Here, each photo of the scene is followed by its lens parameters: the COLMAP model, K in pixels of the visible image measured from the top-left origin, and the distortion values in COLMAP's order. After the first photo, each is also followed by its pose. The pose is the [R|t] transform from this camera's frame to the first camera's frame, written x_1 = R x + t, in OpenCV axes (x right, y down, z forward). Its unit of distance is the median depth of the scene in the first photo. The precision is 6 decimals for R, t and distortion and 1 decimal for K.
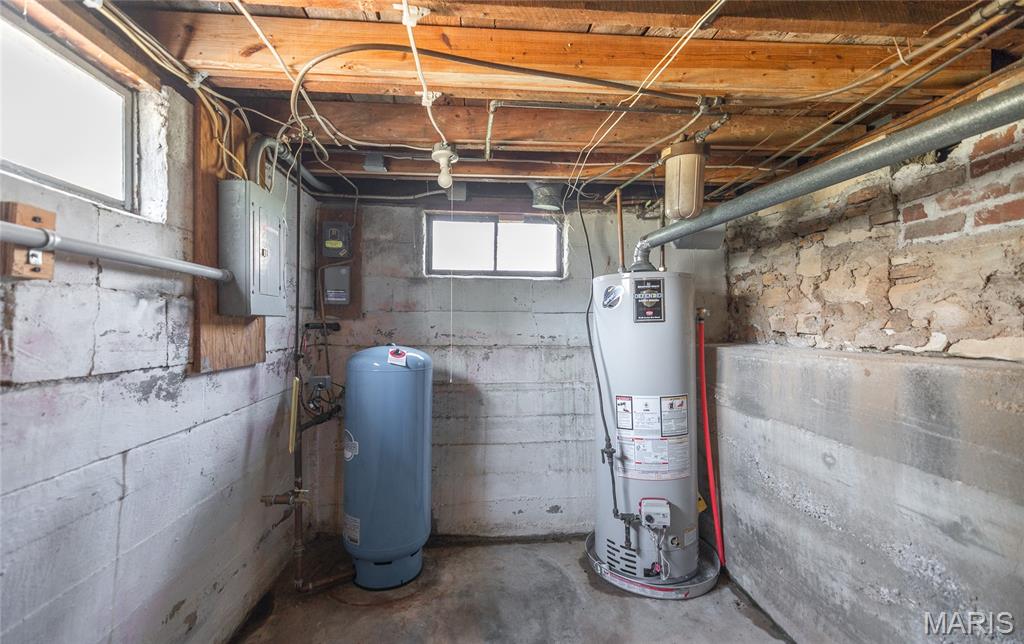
lens RADIAL K [[436.1, 0, 513.5], [0, 436.1, 321.5], [0, 0, 1]] dist [-0.001178, -0.000048]
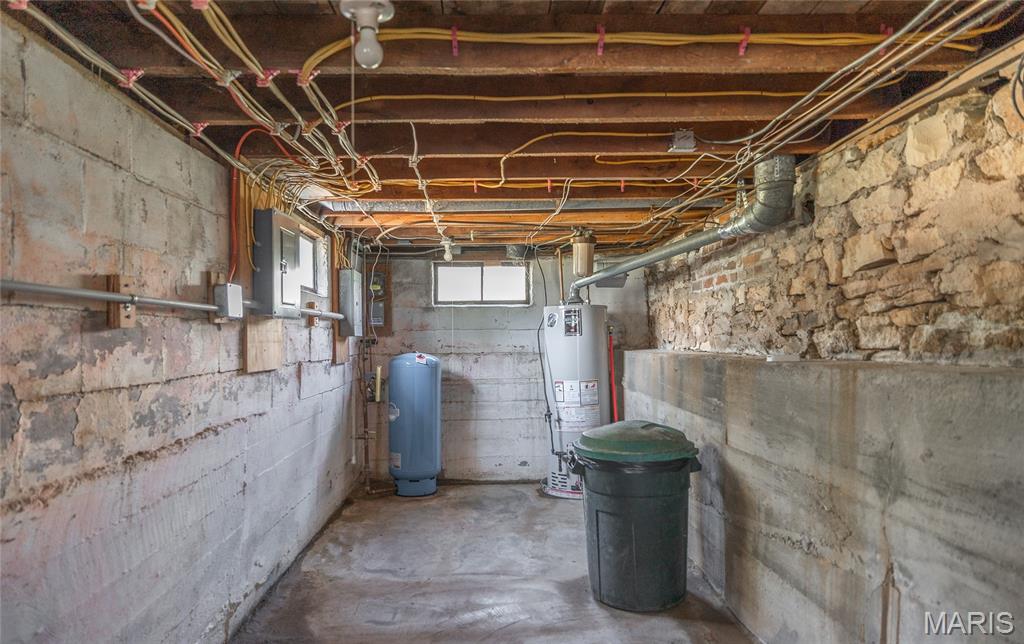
lens RADIAL K [[643.5, 0, 508.9], [0, 643.5, 322.7], [0, 0, 1]] dist [0.000205, -0.000003]
pose [[0.998907, -0.016051, -0.043896, 0.148841], [0.015402, 0.999767, -0.015092, -0.012553], [0.044128, 0.014399, 0.998922, -1.186571]]
